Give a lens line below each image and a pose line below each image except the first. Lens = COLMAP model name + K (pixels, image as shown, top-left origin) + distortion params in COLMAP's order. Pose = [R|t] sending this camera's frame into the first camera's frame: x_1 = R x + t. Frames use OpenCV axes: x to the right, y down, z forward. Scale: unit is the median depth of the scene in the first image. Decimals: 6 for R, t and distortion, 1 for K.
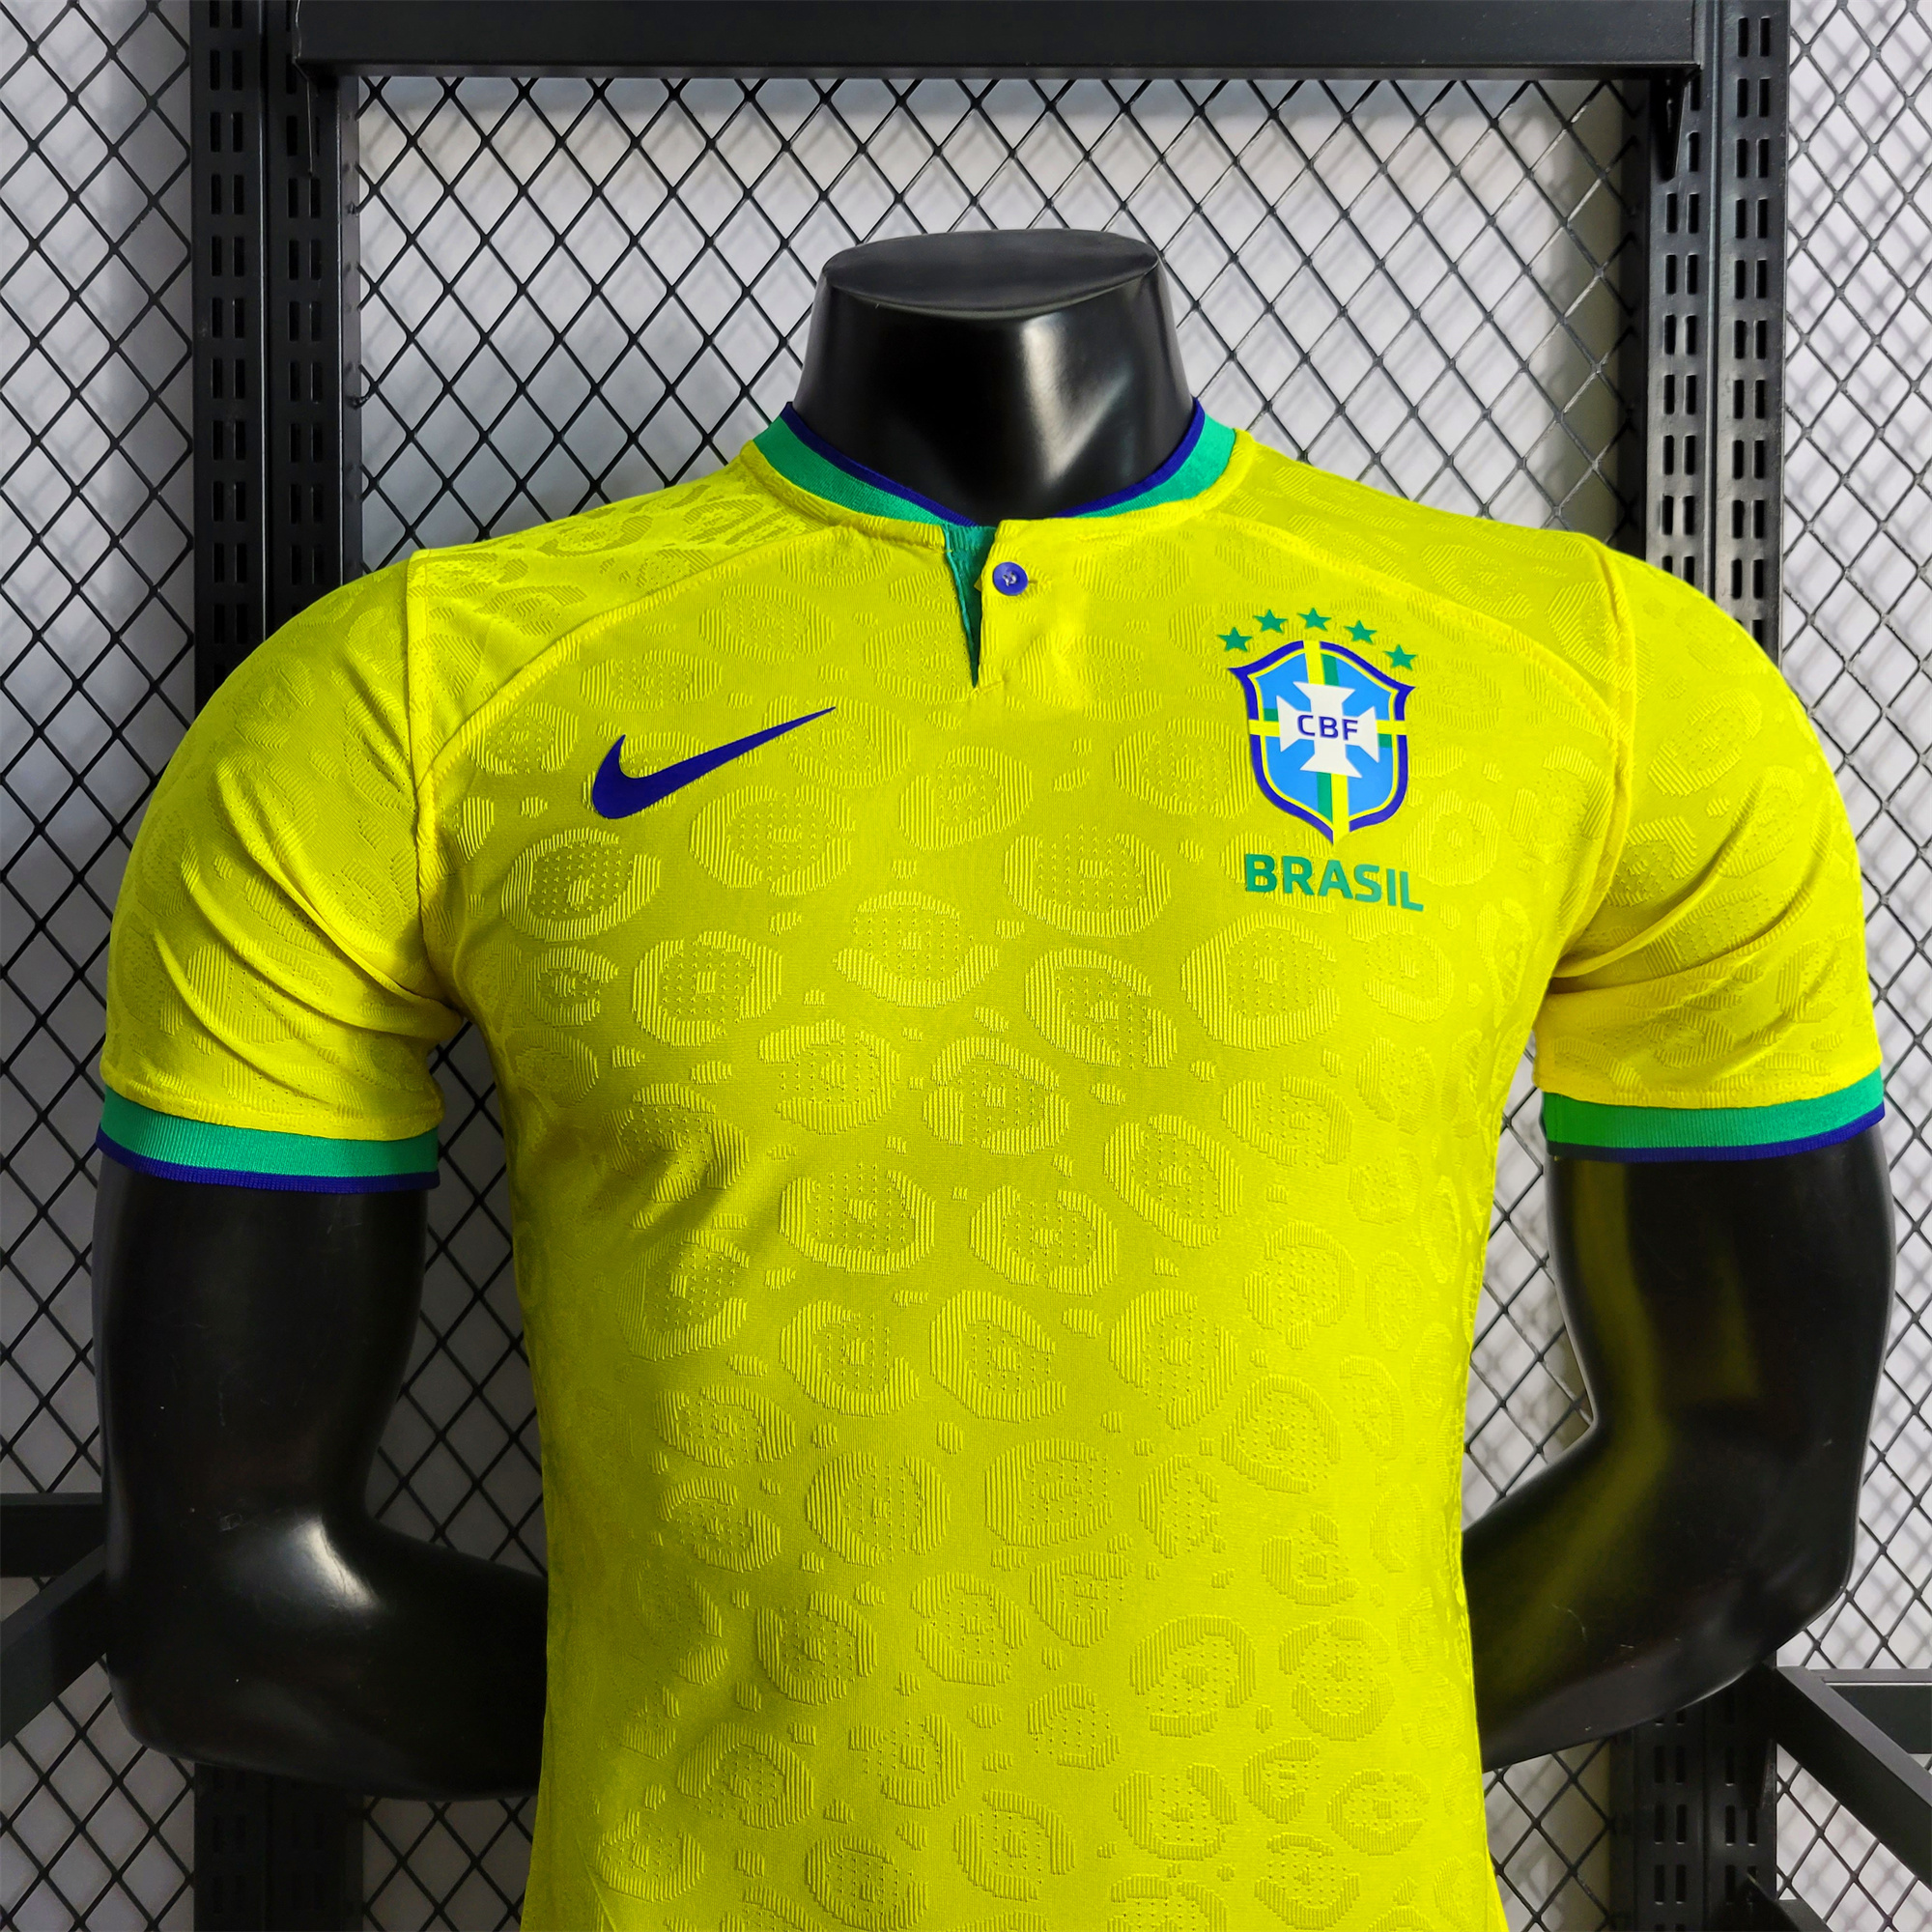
lens RADIAL K [[2011.0, 0, 947.9], [0, 2011.0, 978.0], [0, 0, 1]] dist [0.010312, 0.000000]
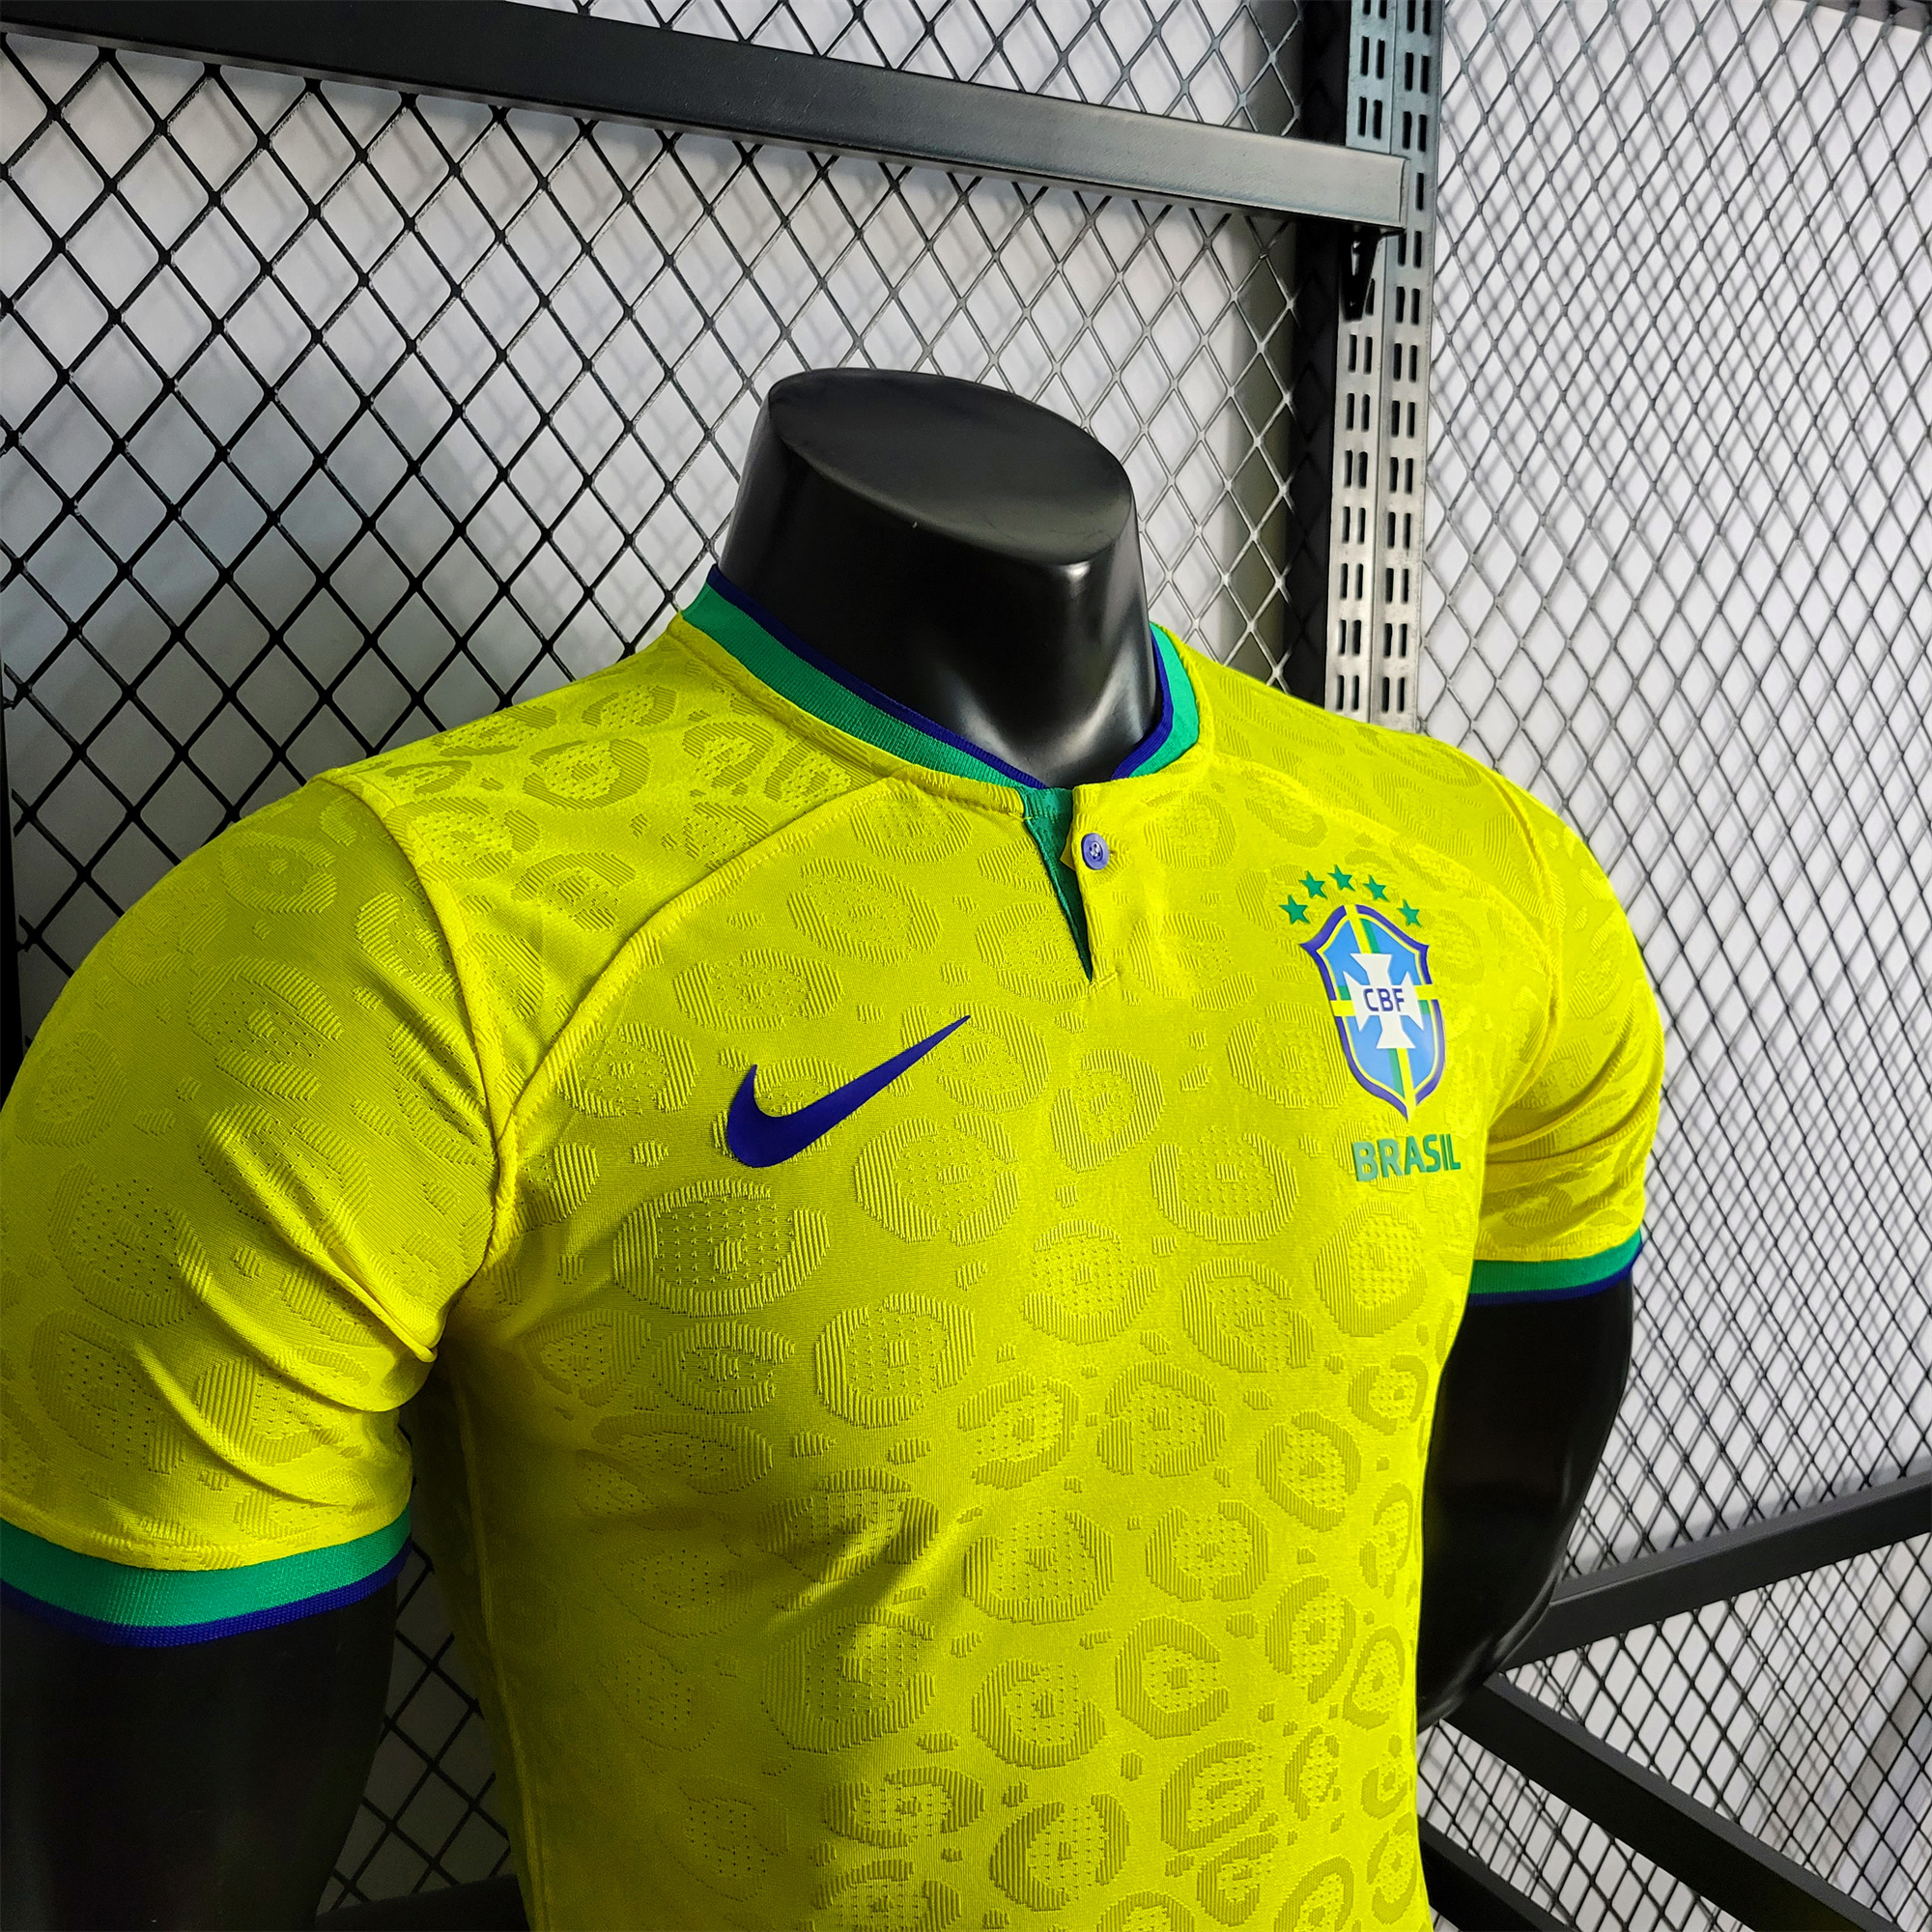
lens RADIAL K [[2011.0, 0, 978.1], [0, 2011.0, 957.2], [0, 0, 1]] dist [0.010312, 0.000000]
pose [[0.872398, -0.060882, 0.484990, -0.464762], [0.002410, 0.992736, 0.120286, -0.254278], [-0.488791, -0.103768, 0.866208, 0.191937]]
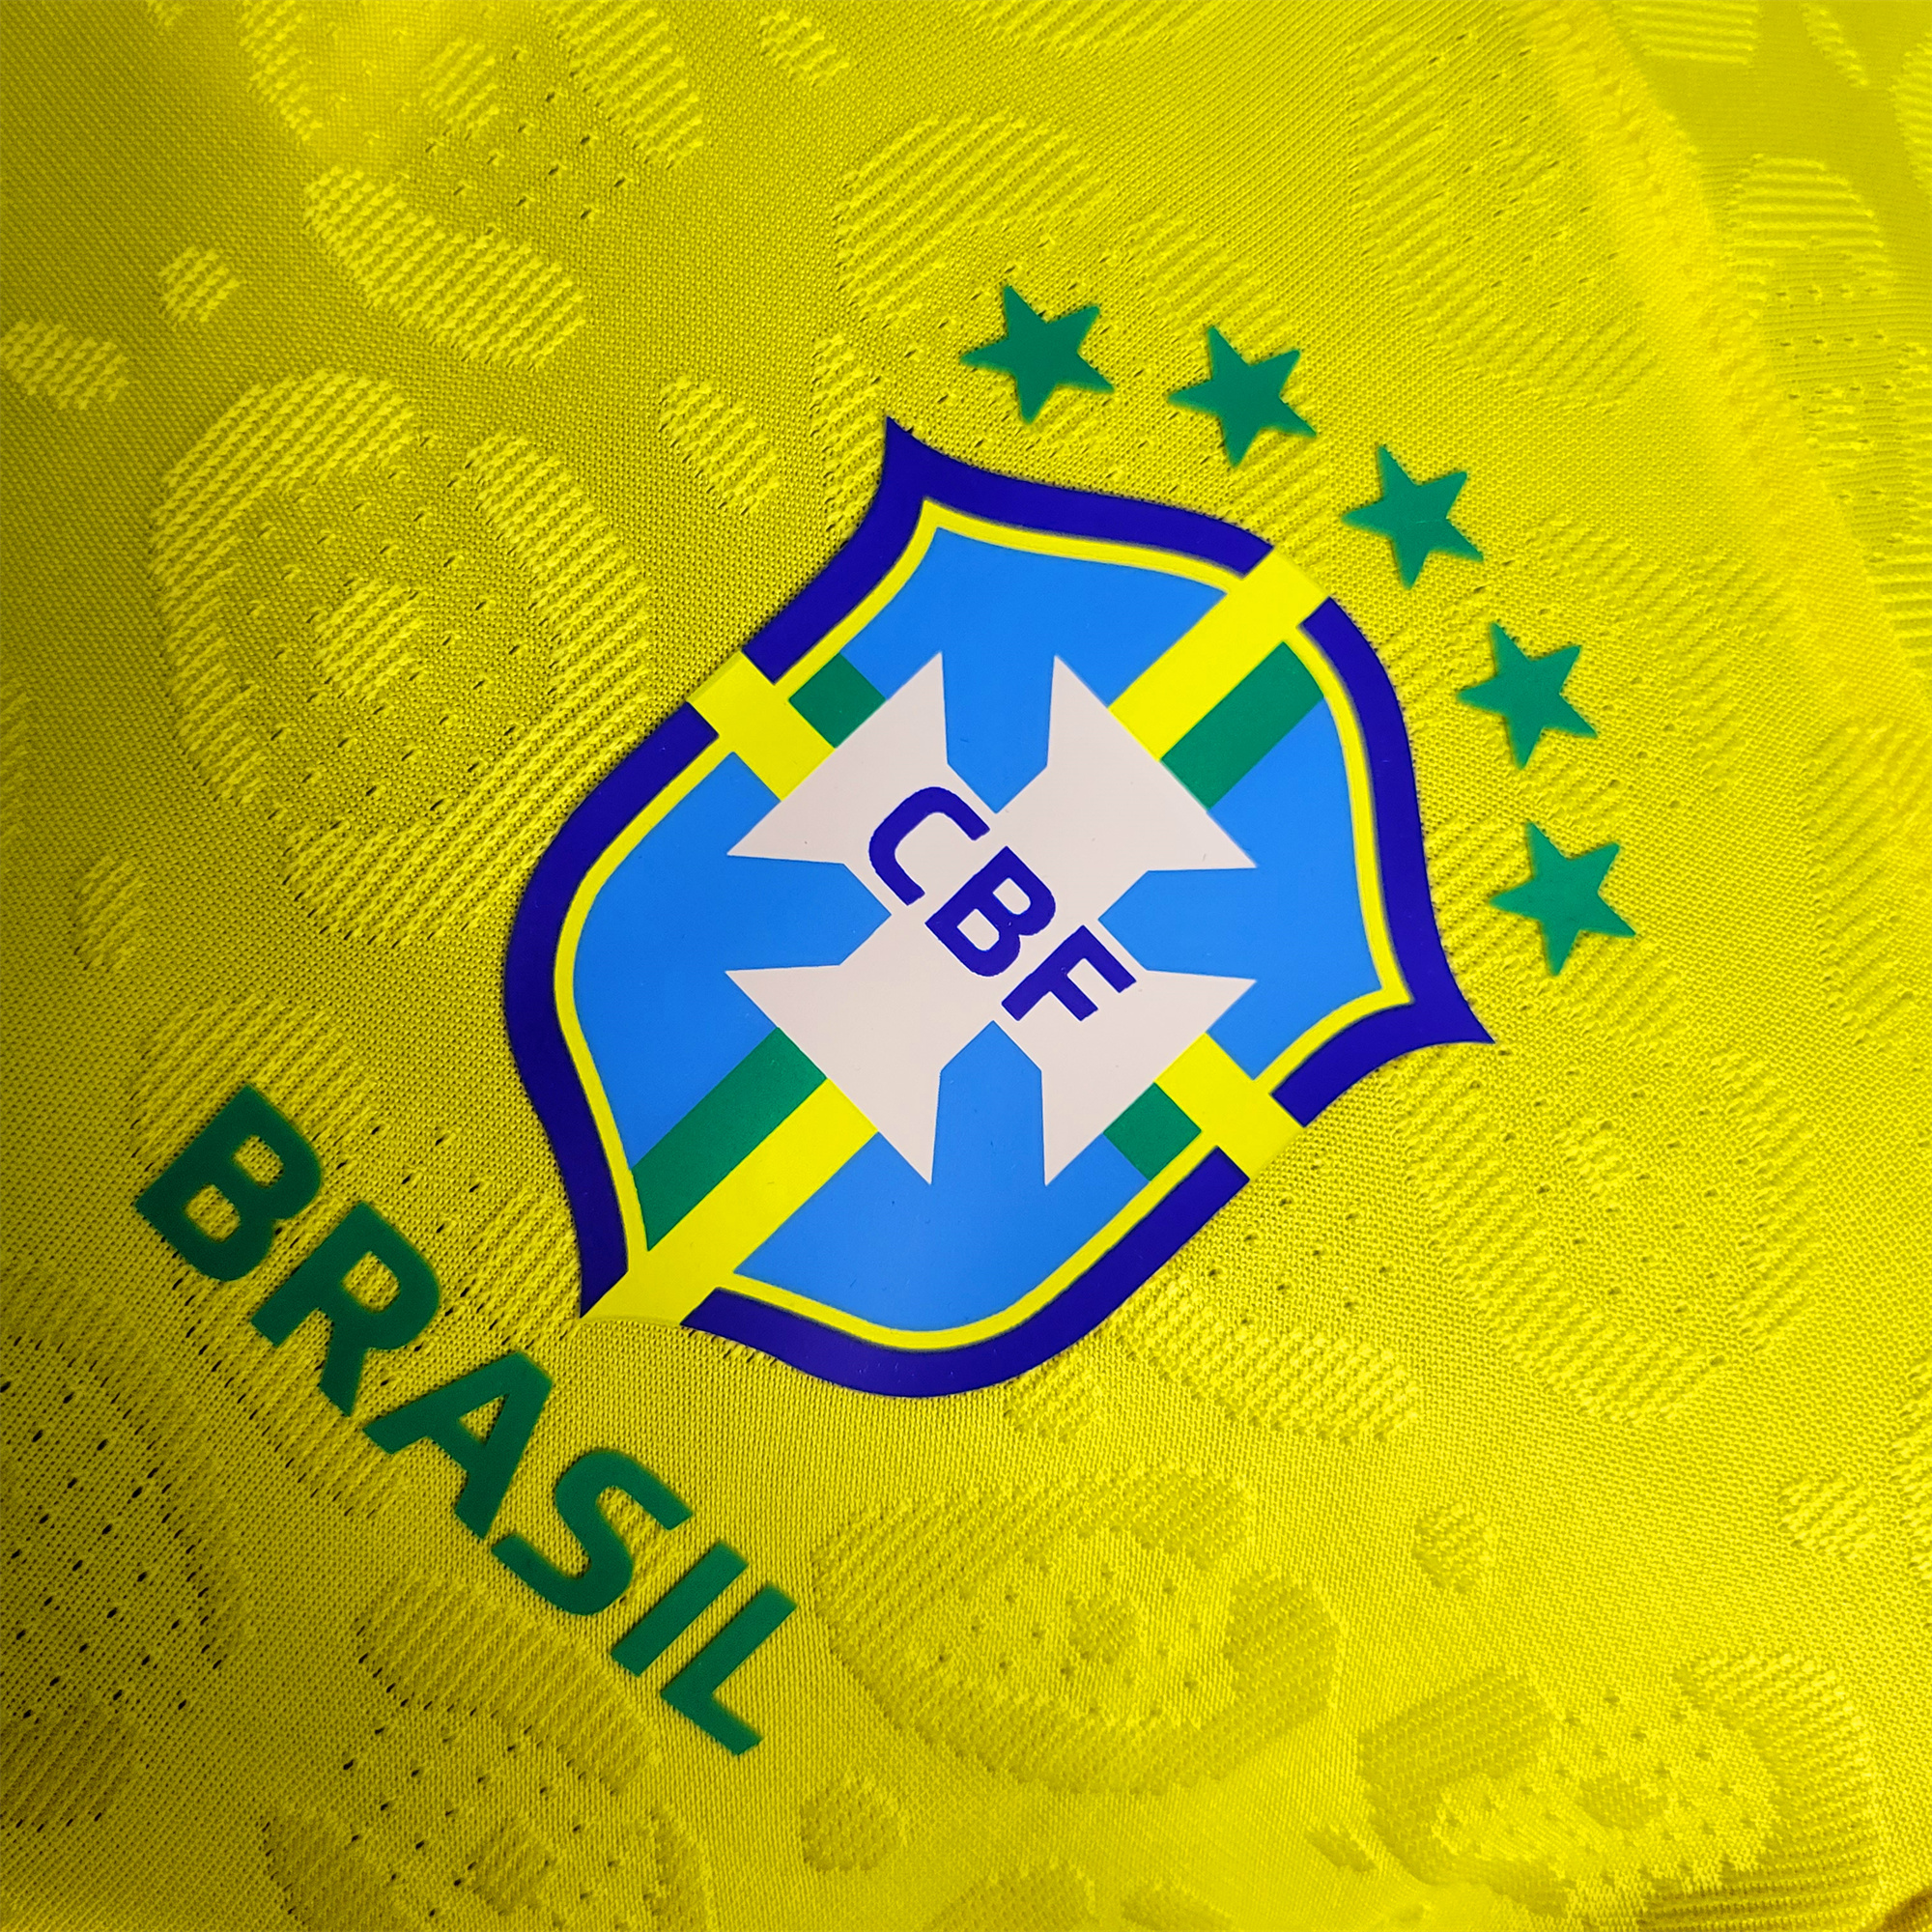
lens RADIAL K [[2011.0, 0, 964.9], [0, 2011.0, 970.5], [0, 0, 1]] dist [0.010312, 0.000000]
pose [[0.704781, 0.688536, -0.170886, 0.214055], [-0.620591, 0.715085, 0.321746, -0.177189], [0.343732, -0.120710, 0.931277, 0.740320]]
